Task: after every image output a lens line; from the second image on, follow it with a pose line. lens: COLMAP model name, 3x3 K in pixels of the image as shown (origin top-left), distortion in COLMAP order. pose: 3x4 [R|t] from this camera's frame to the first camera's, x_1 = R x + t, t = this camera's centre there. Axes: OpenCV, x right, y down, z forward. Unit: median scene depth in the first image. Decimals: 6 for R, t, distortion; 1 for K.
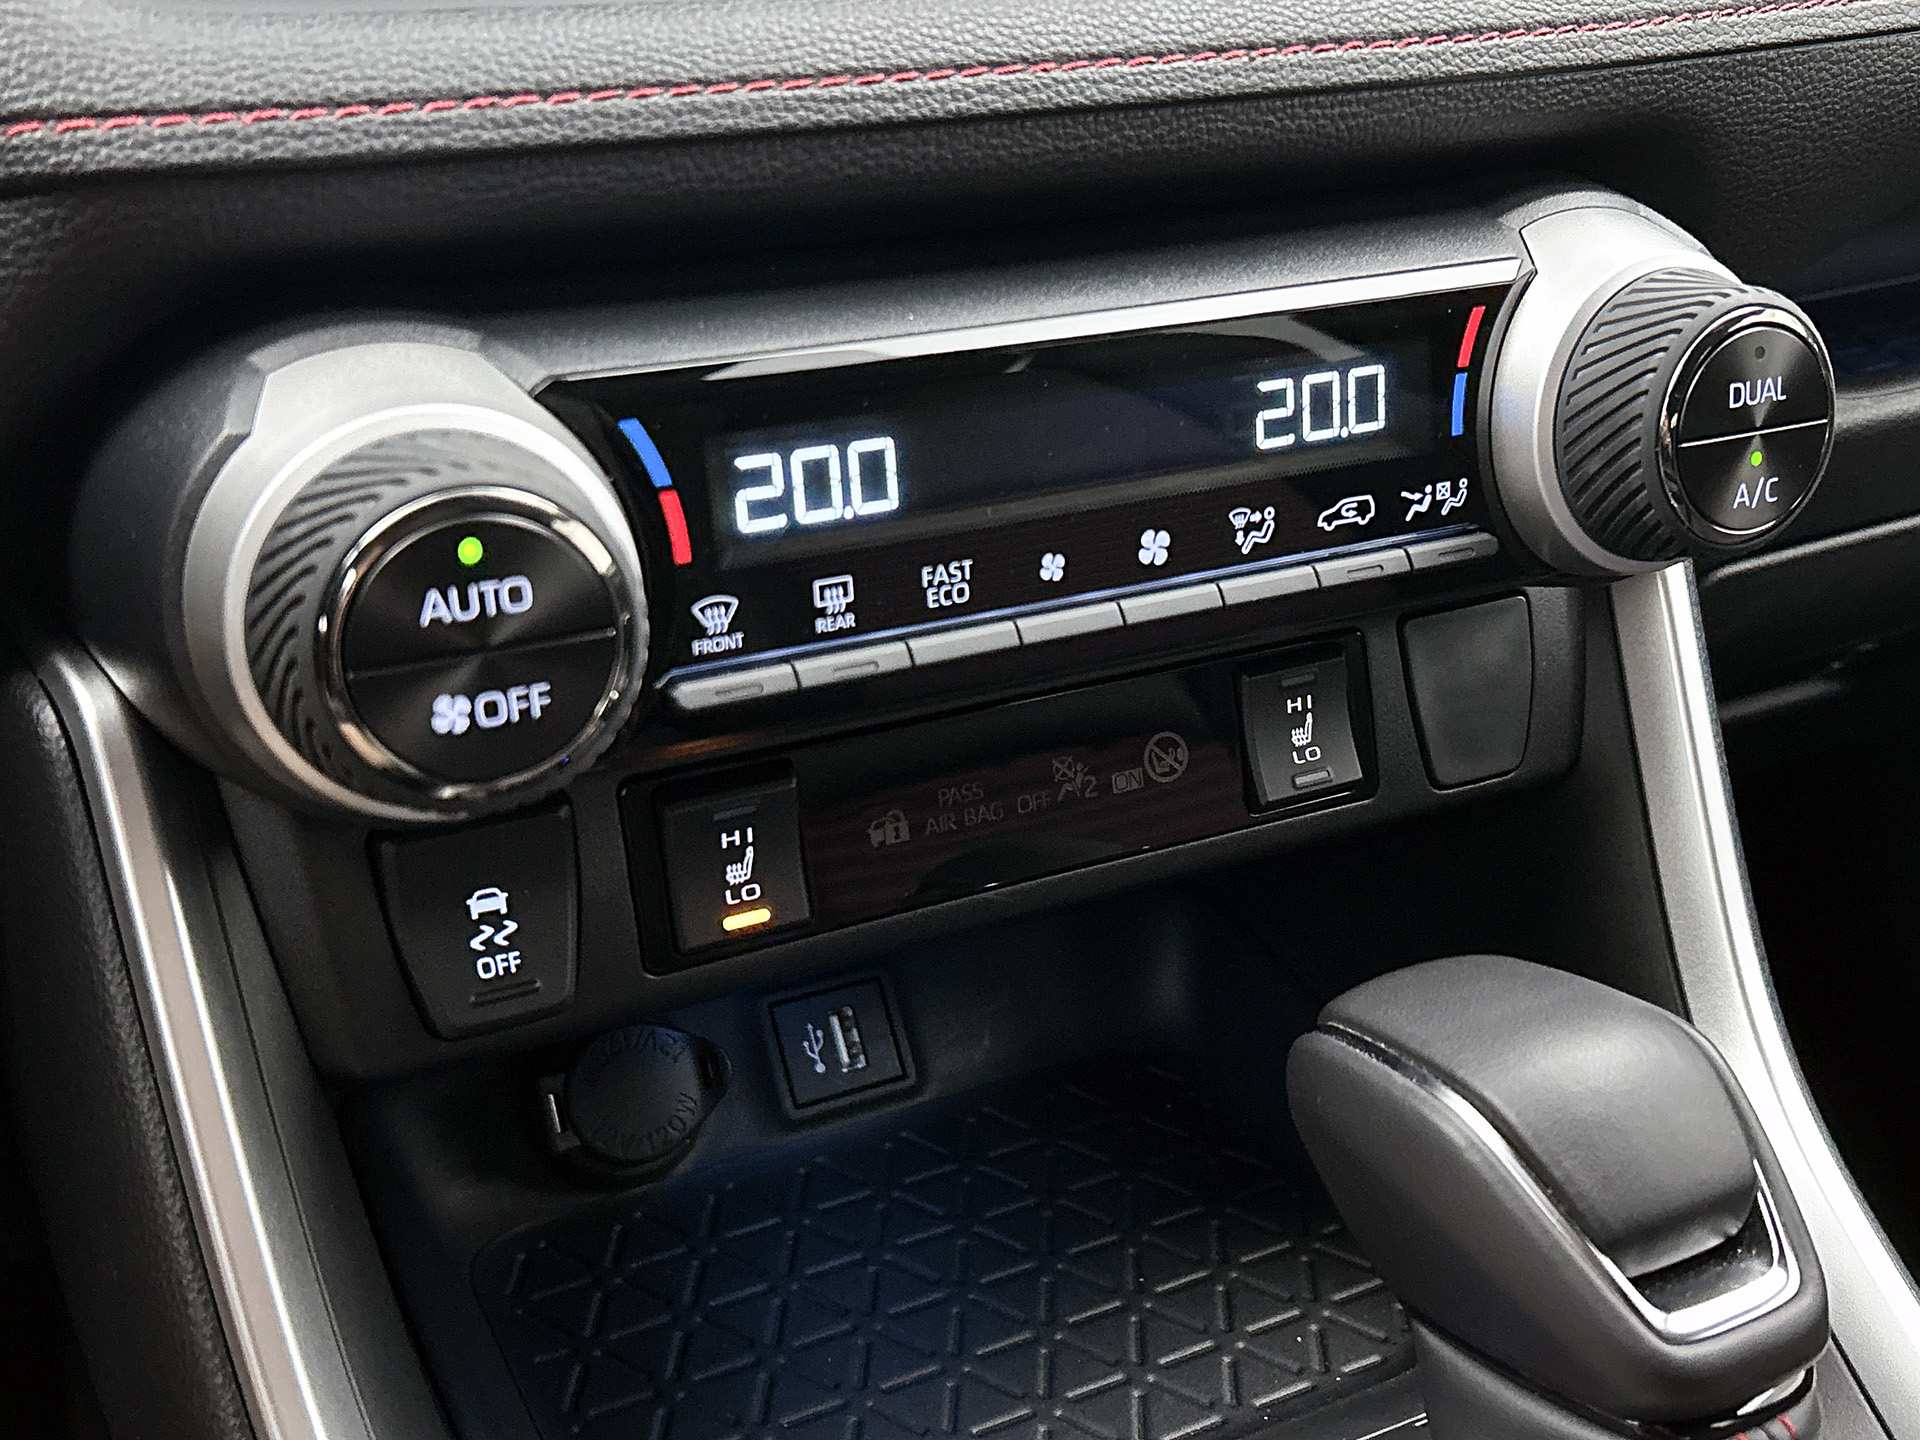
lens RADIAL K [[2206.2, 0, 955.2], [0, 2206.2, 676.8], [0, 0, 1]] dist [0.198371, -0.541910]
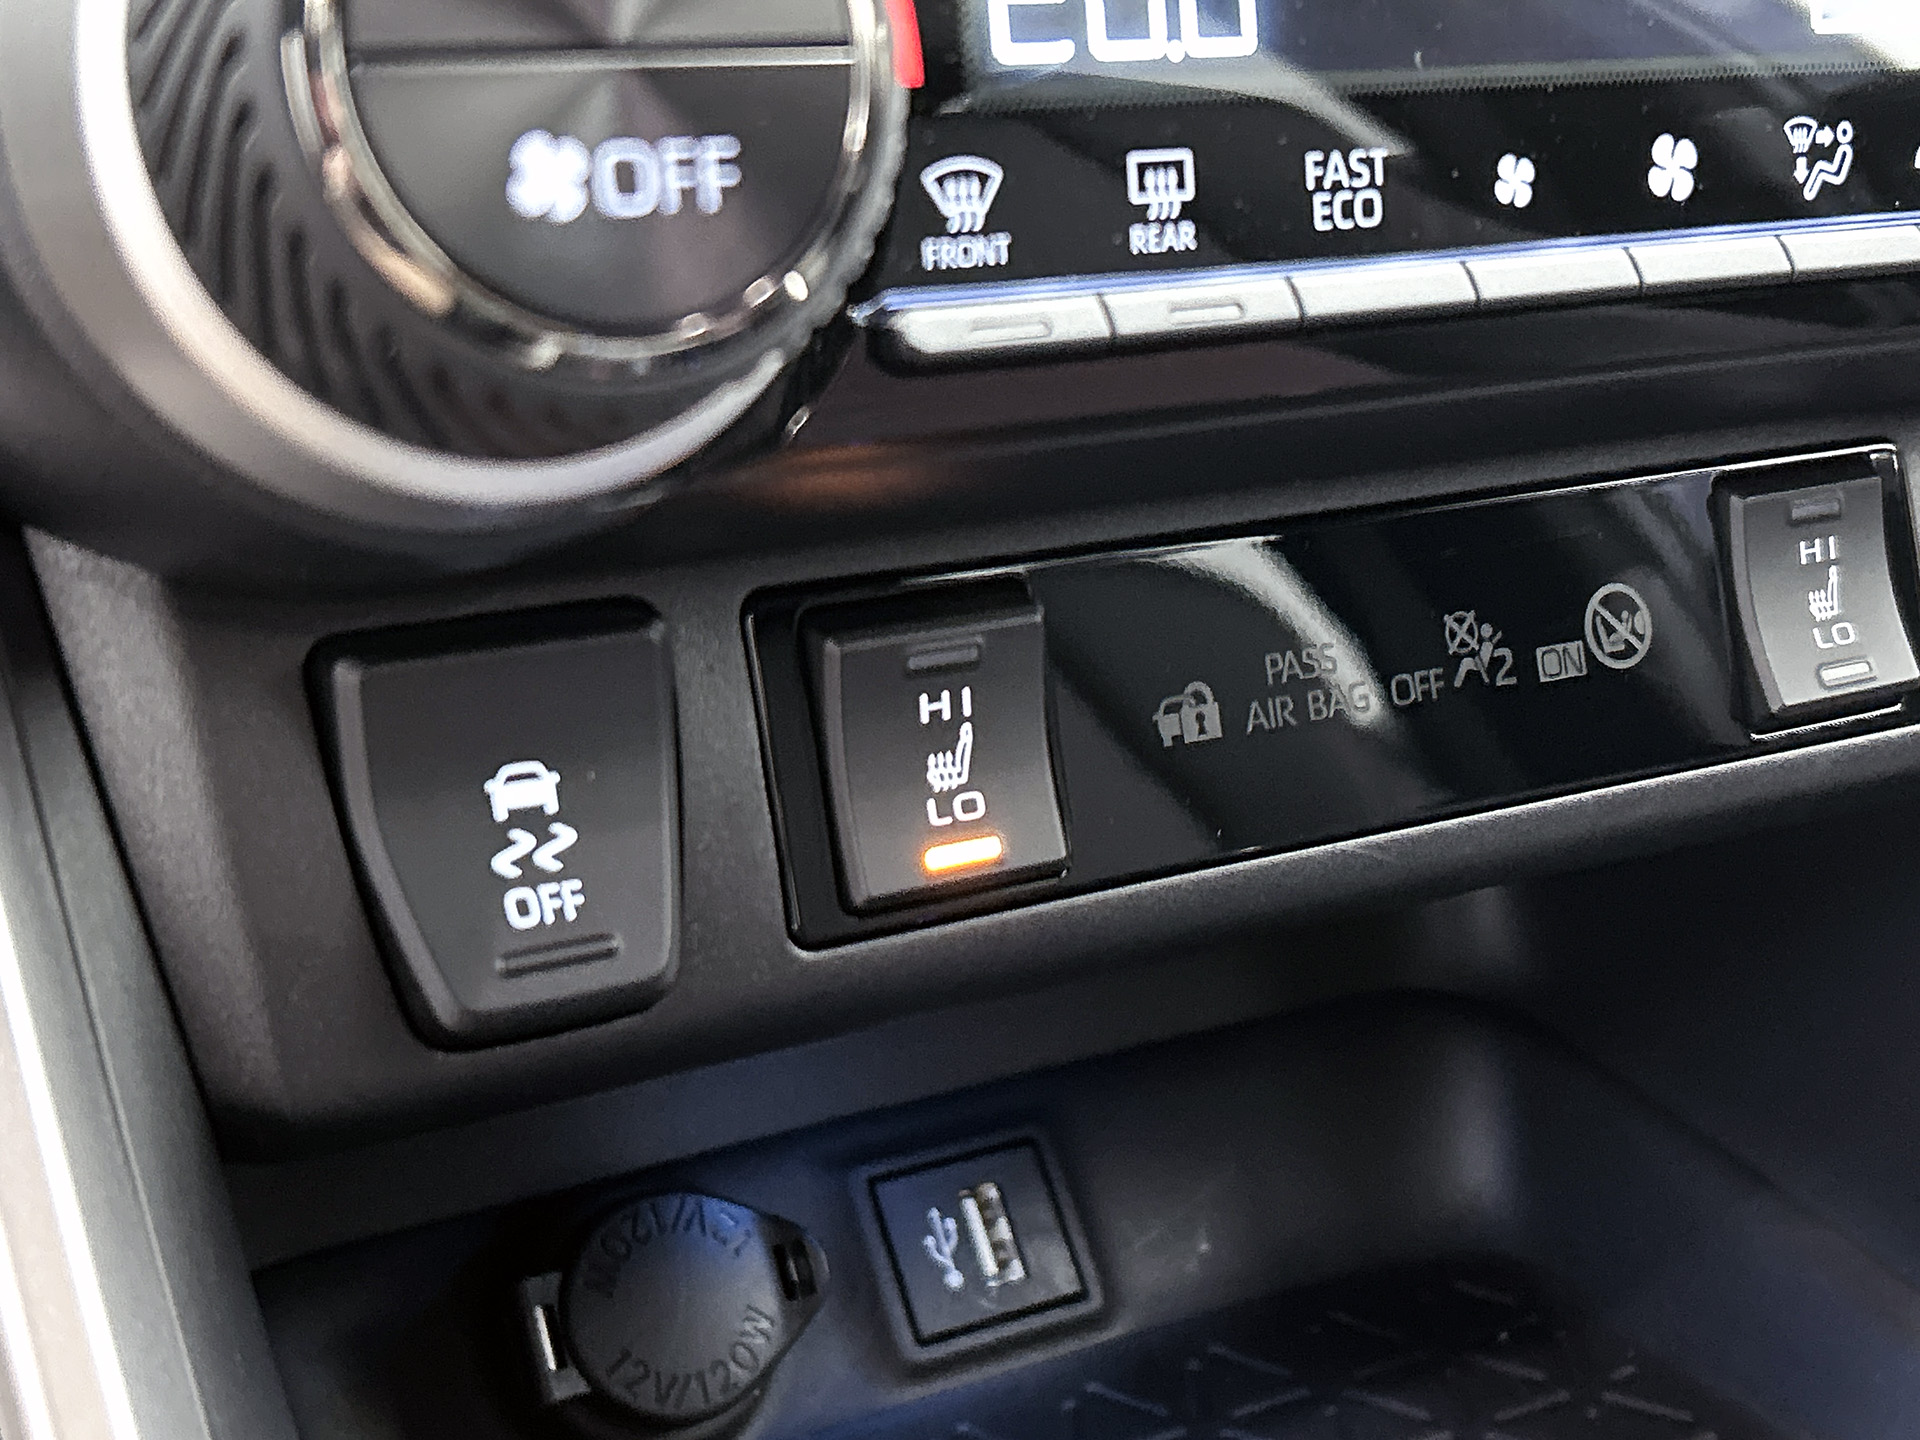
lens RADIAL K [[2746.6, 0, 971.3], [0, 2746.6, 712.3], [0, 0, 1]] dist [0.189371, -0.541689]
pose [[0.998755, -0.023127, 0.044208, -0.125828], [0.028270, 0.992432, -0.119494, 0.161937], [-0.041110, 0.120595, 0.991850, 0.310567]]
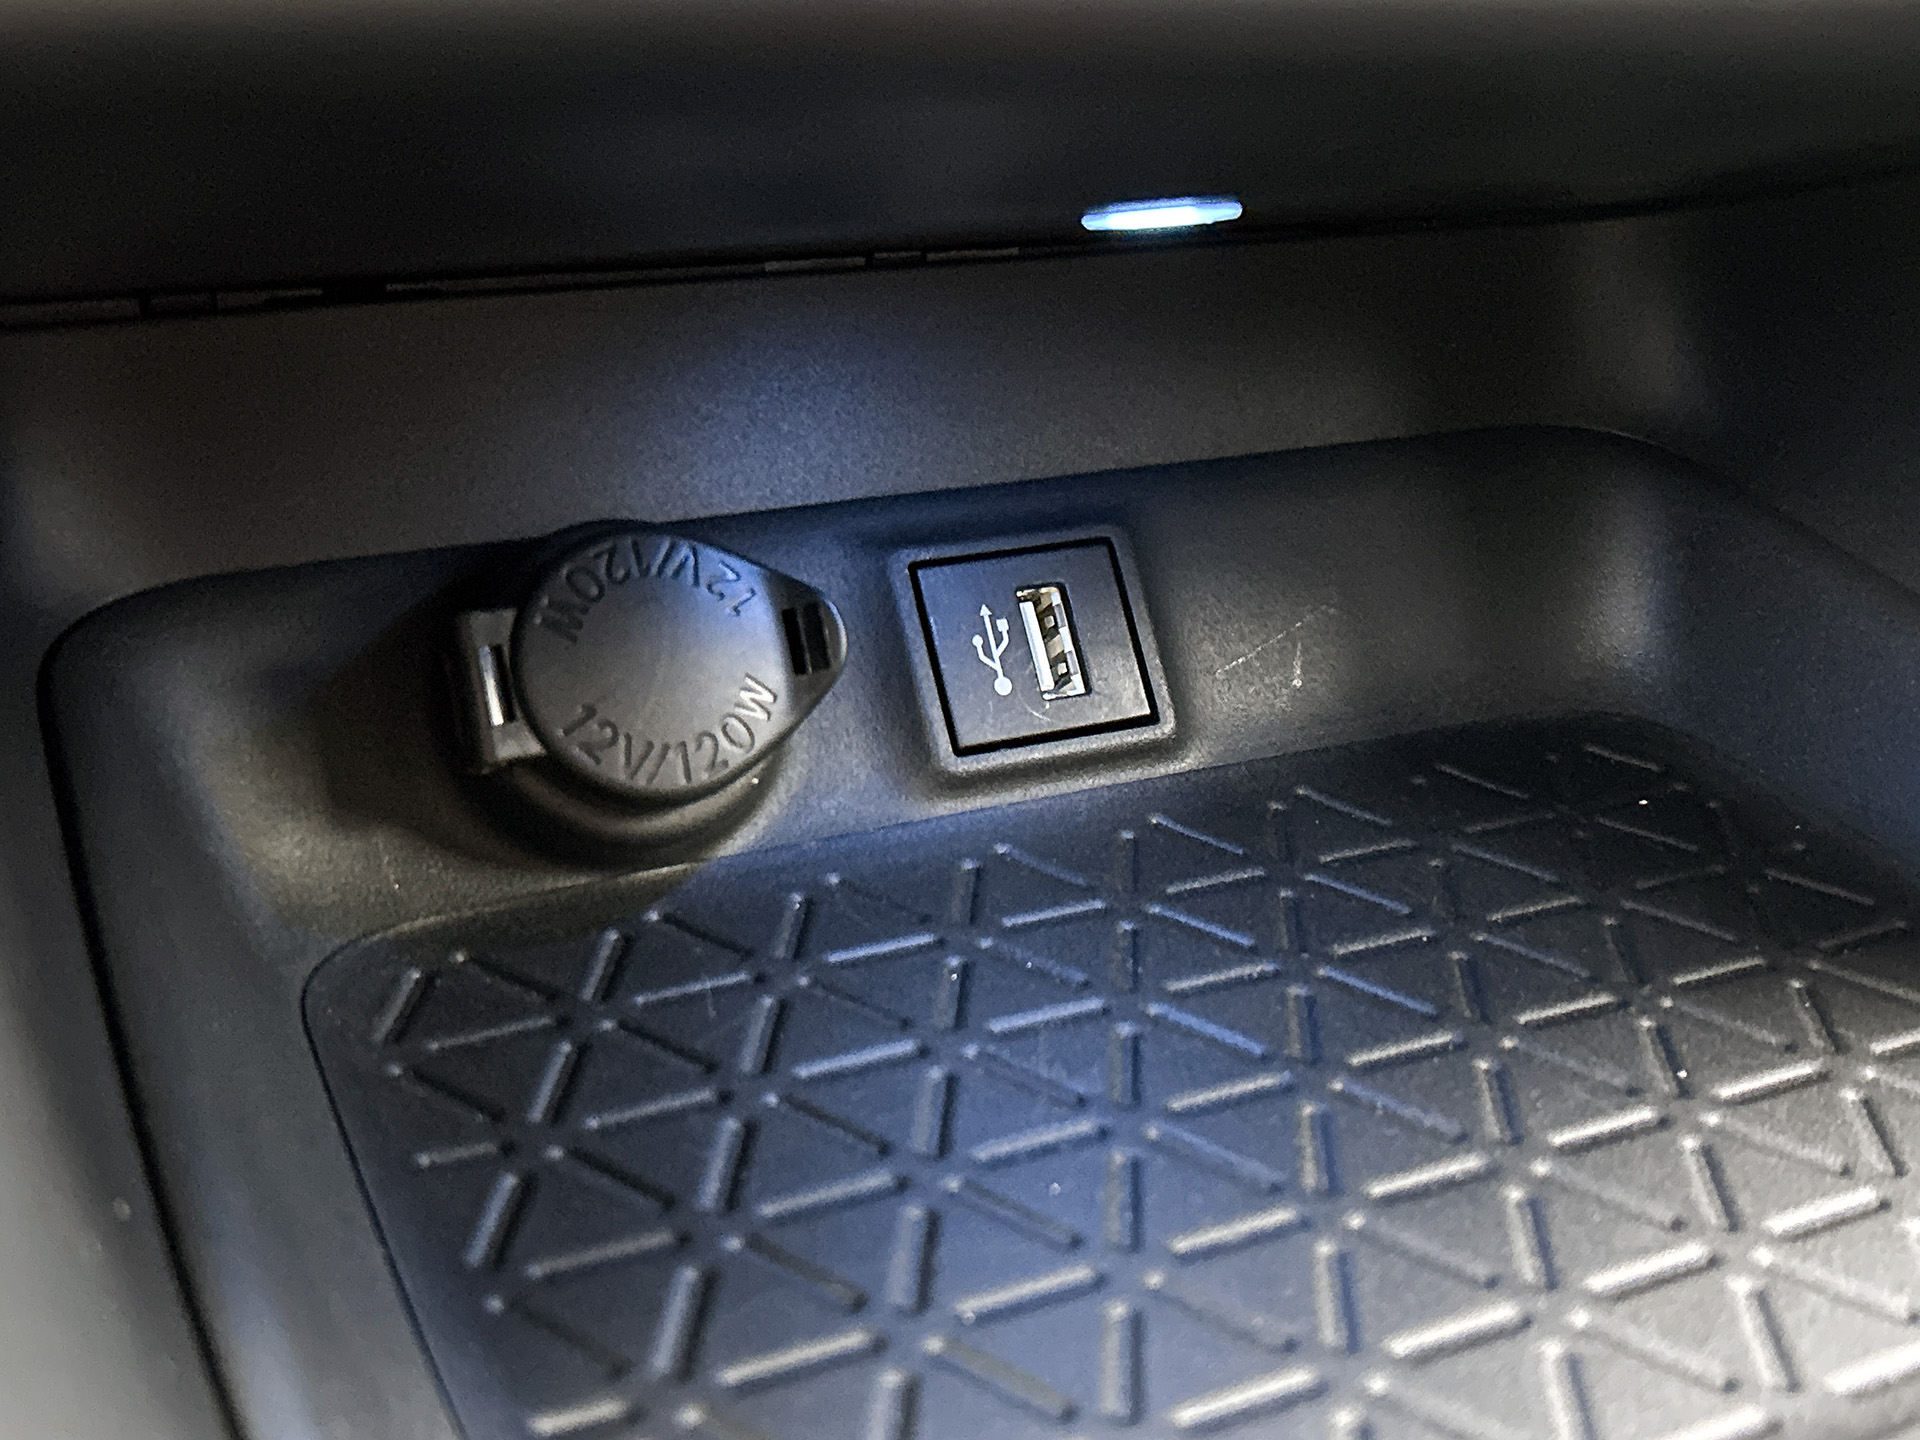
lens RADIAL K [[2206.2, 0, 955.2], [0, 2206.2, 676.8], [0, 0, 1]] dist [0.198371, -0.541910]
pose [[0.999215, 0.037896, -0.011533, -0.096237], [-0.038029, 0.999210, -0.011542, 0.262365], [0.011087, 0.011972, 0.999867, 0.686613]]
